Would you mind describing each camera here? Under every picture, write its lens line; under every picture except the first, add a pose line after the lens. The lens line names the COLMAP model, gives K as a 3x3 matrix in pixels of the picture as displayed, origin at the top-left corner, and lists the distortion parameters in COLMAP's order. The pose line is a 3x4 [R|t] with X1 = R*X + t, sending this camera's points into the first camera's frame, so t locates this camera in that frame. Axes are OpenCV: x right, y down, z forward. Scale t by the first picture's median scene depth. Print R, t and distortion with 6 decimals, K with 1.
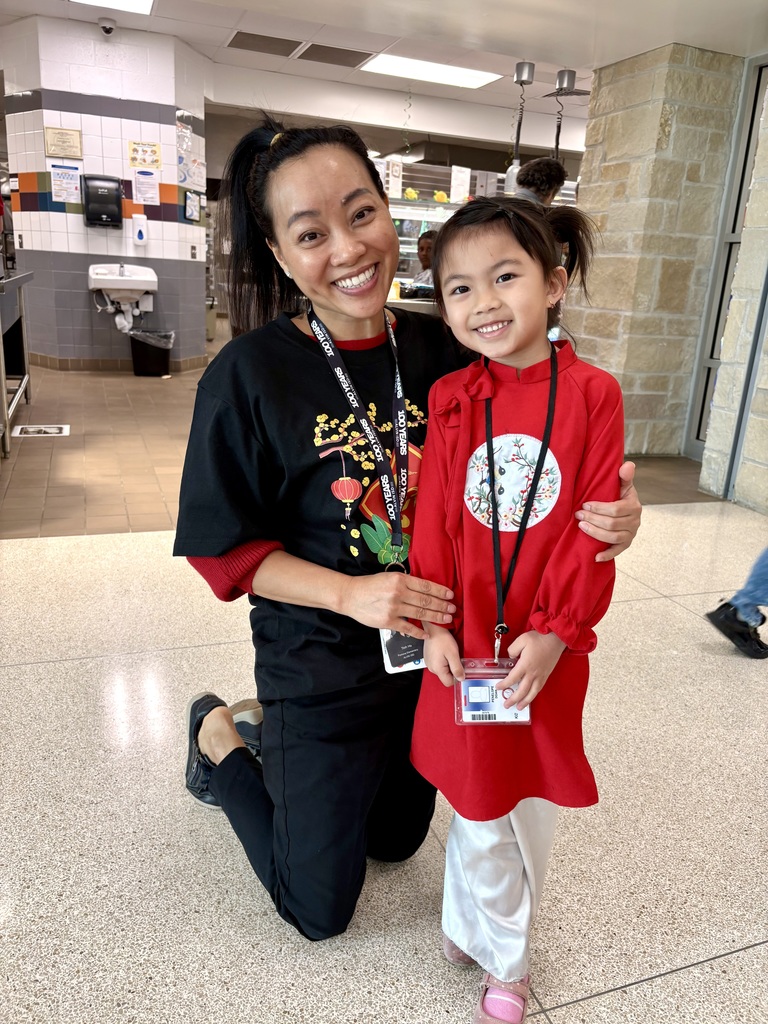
lens RADIAL K [[774.0, 0, 383.8], [0, 774.0, 520.6], [0, 0, 1]] dist [0.054669, -0.023823]
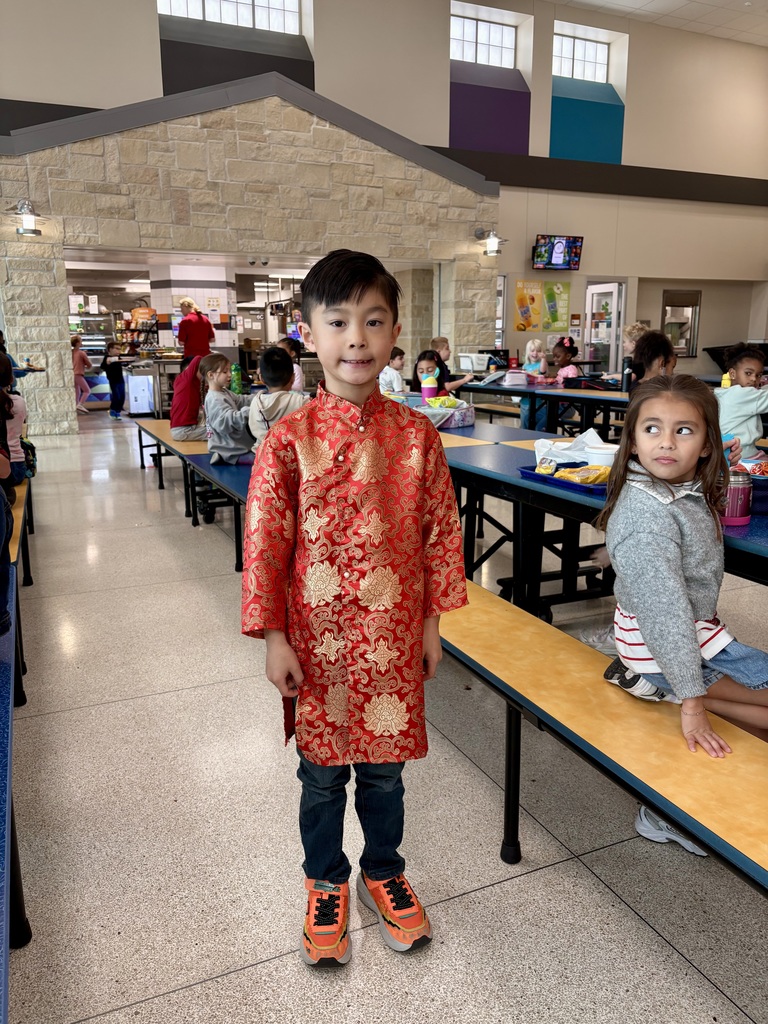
lens RADIAL K [[774.0, 0, 385.5], [0, 774.0, 508.0], [0, 0, 1]] dist [0.054669, -0.023823]
pose [[0.995690, -0.079758, 0.047323, 0.047826], [0.083464, 0.993105, -0.082318, 0.511660], [-0.040431, 0.085913, 0.995482, -1.779789]]
